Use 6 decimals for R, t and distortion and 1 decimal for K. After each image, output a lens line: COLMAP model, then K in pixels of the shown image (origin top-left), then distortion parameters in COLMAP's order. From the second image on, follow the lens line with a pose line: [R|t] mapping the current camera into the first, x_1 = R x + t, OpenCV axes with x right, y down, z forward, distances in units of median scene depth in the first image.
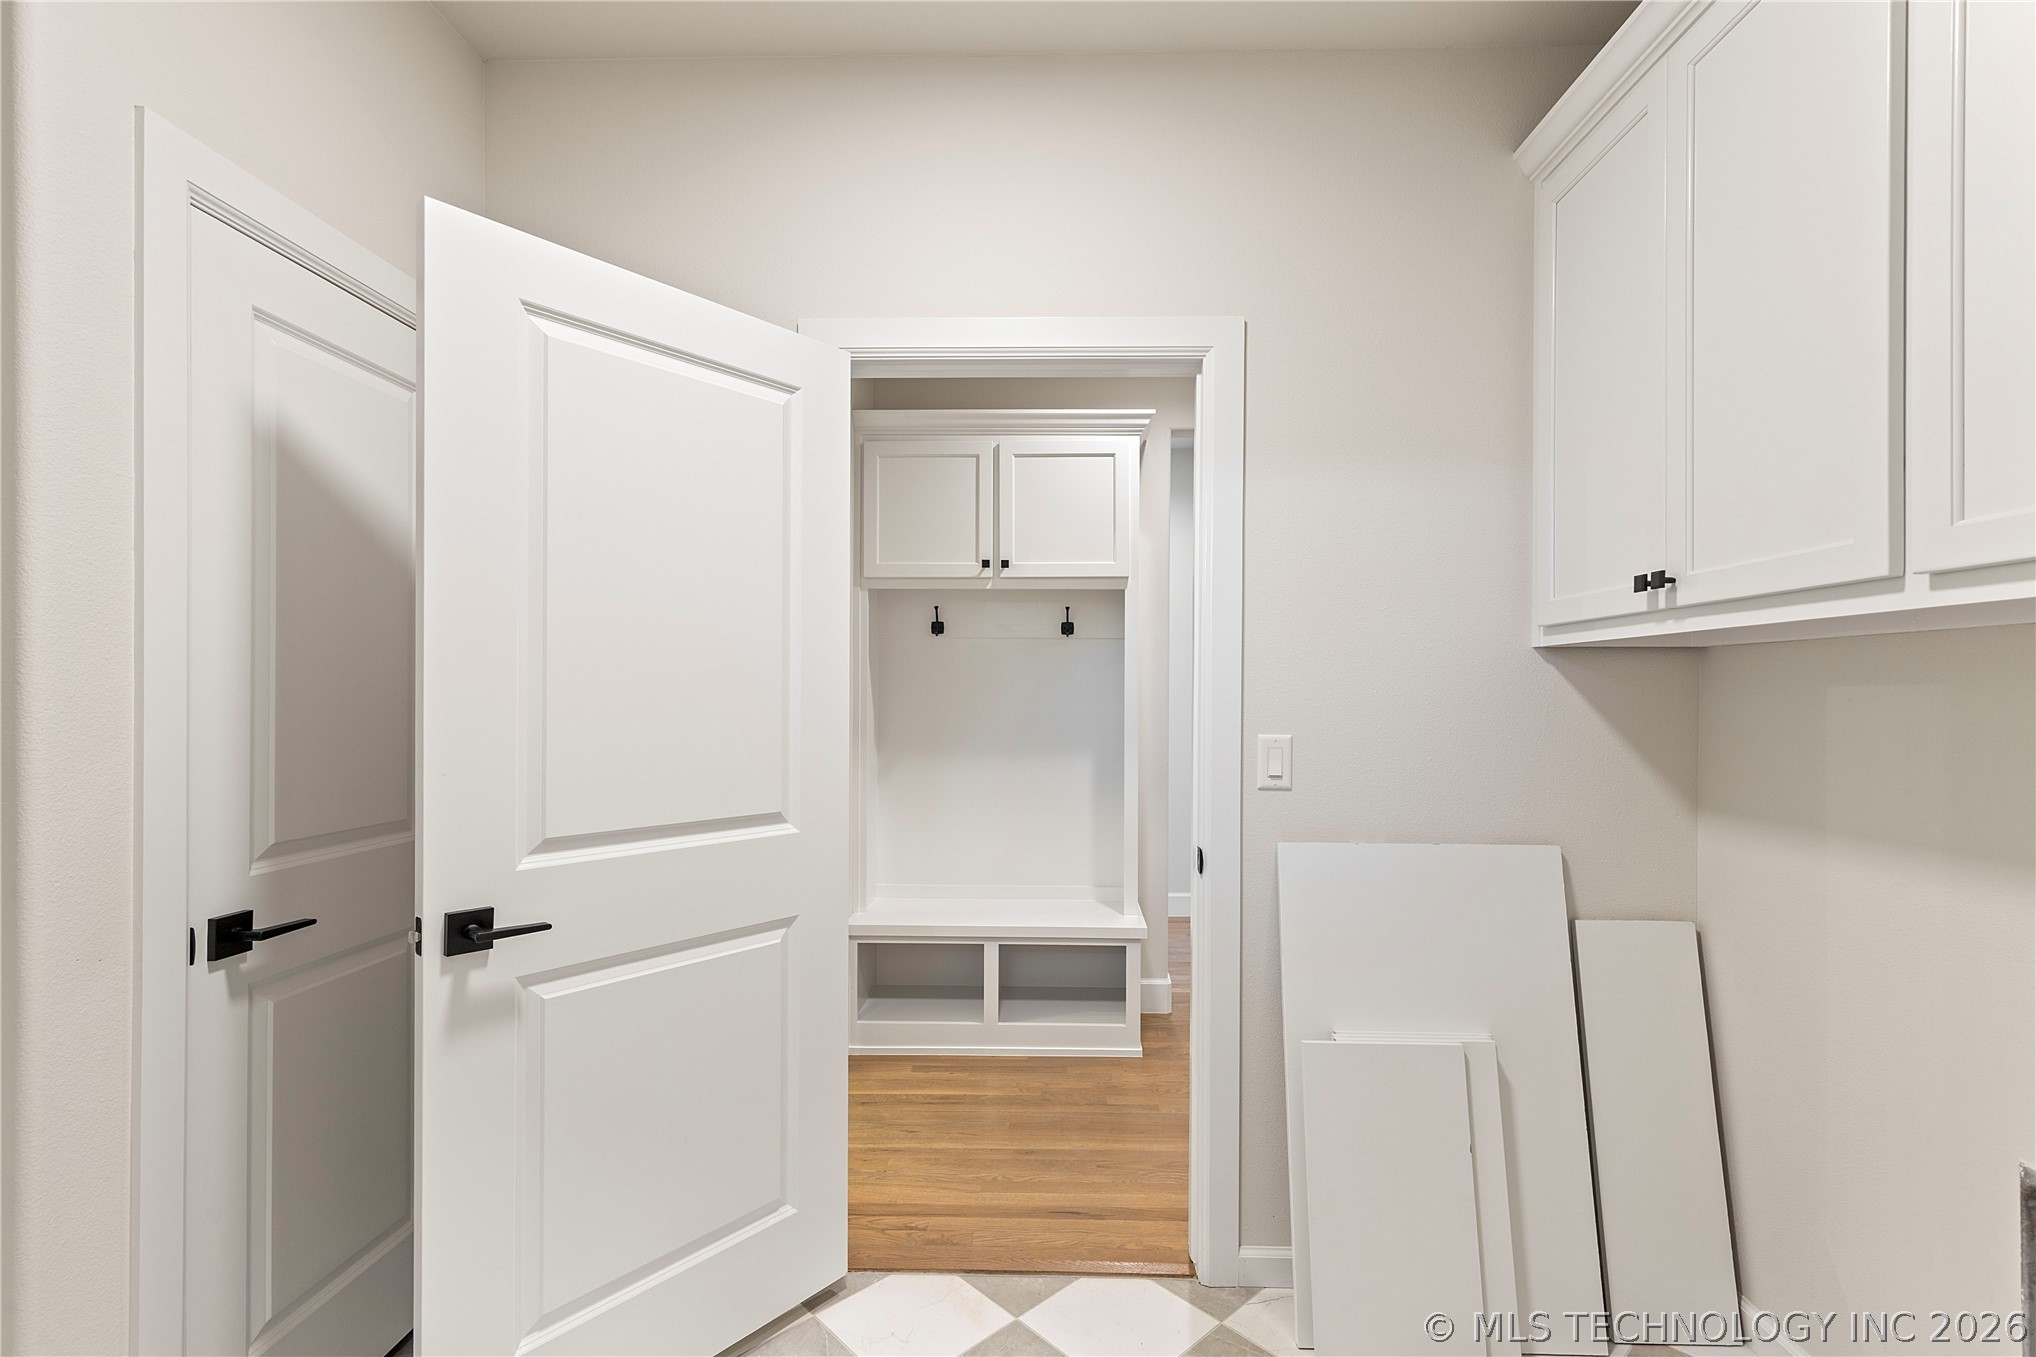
lens RADIAL K [[920.7, 0, 1038.9], [0, 920.7, 685.2], [0, 0, 1]] dist [0.009239, -0.000692]
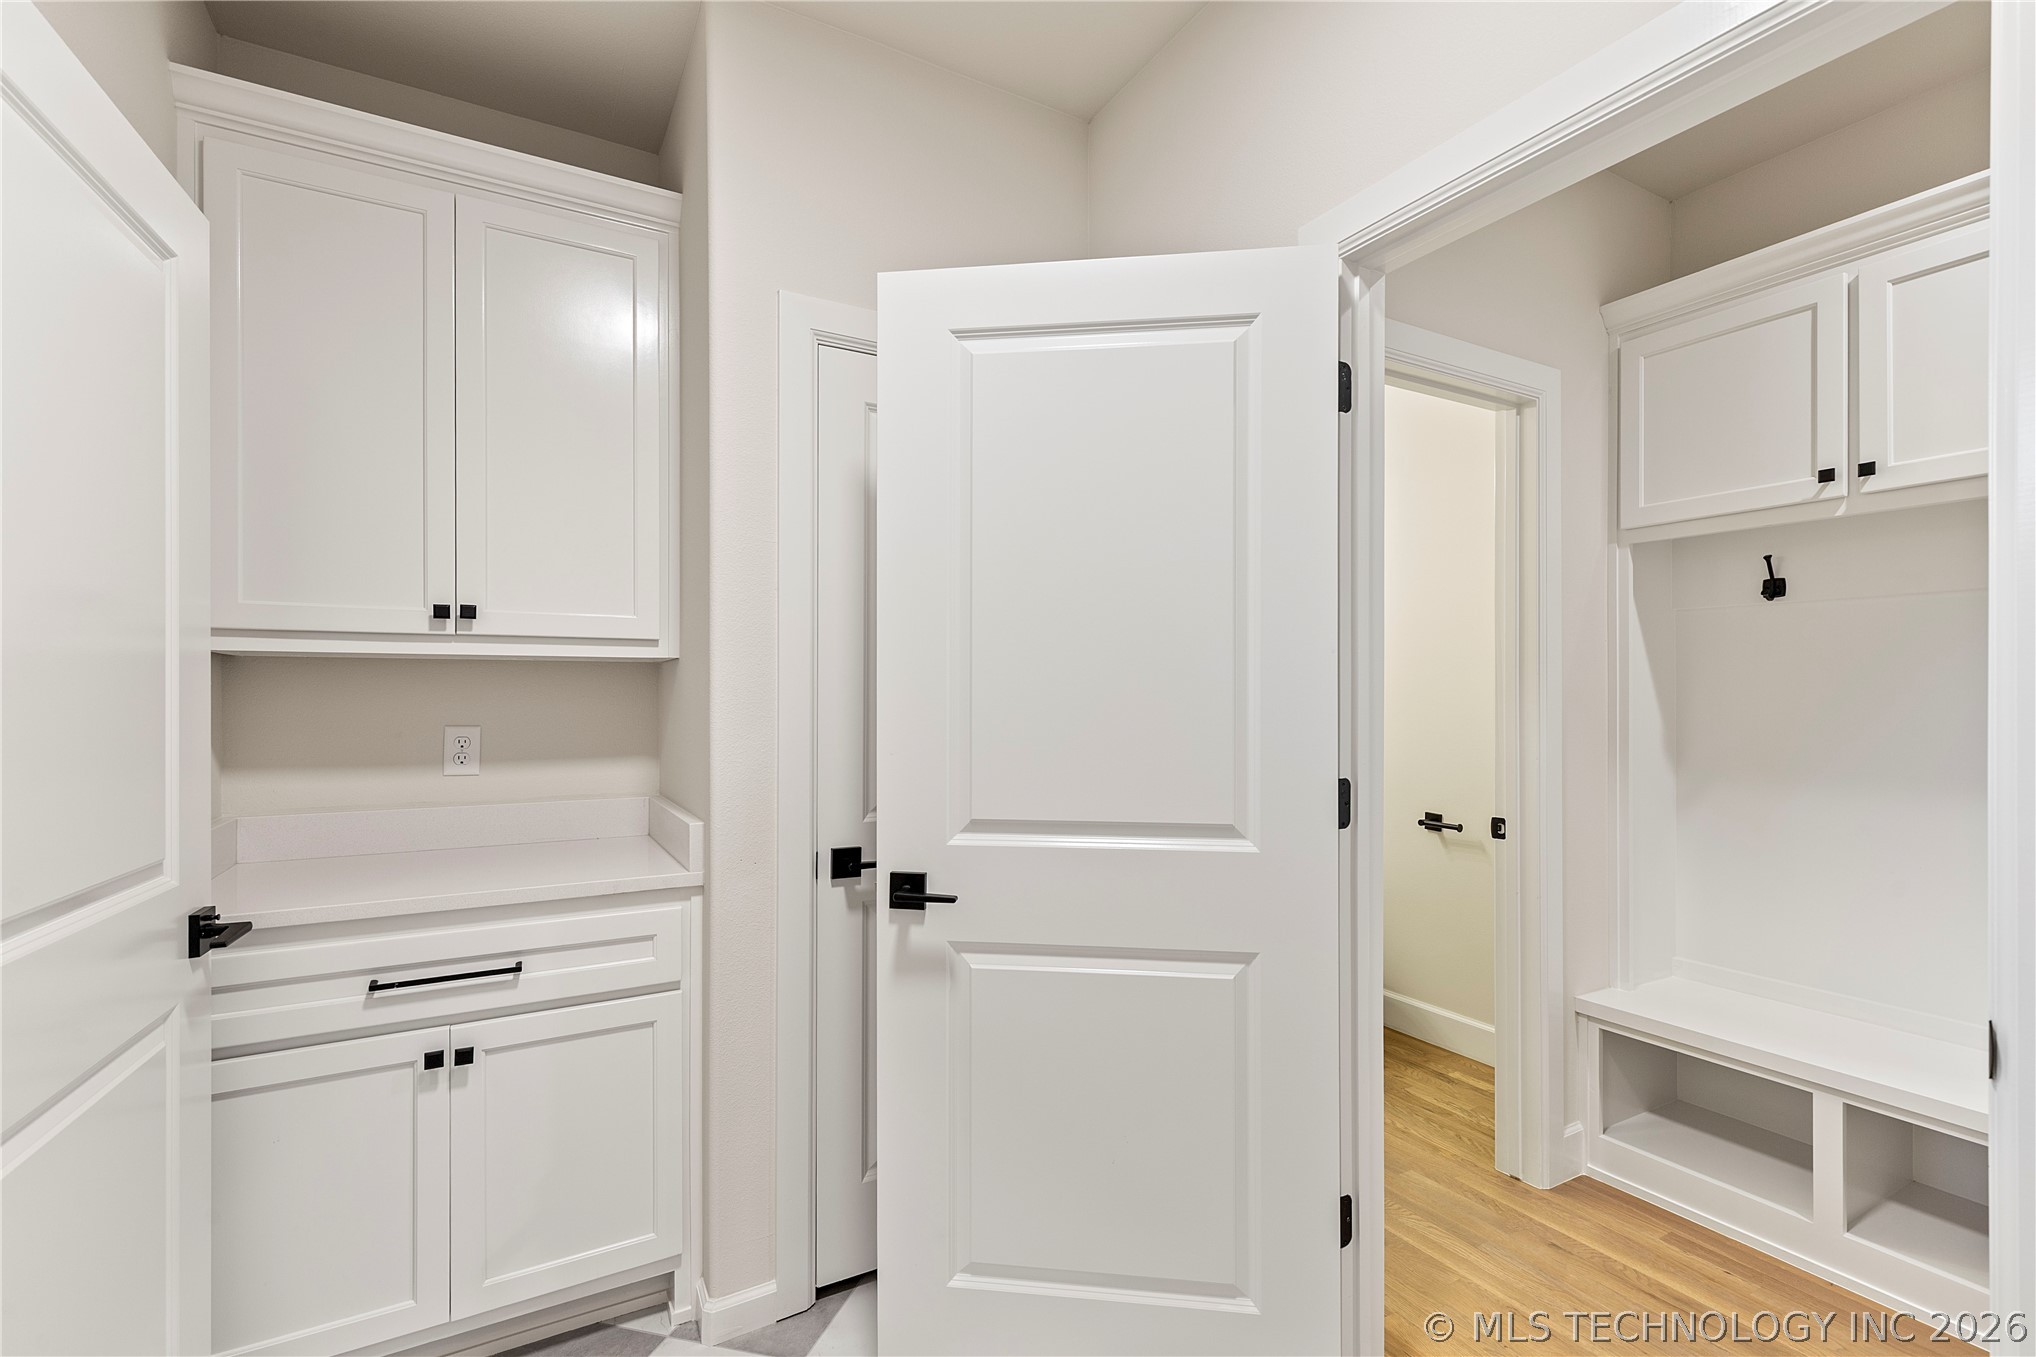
lens RADIAL K [[920.7, 0, 1038.9], [0, 920.7, 685.2], [0, 0, 1]] dist [0.009239, -0.000692]
pose [[0.527128, -0.011973, -0.849702, 0.342458], [0.008923, 0.999924, -0.008555, 0.015555], [0.849739, -0.003073, 0.527194, 0.403173]]
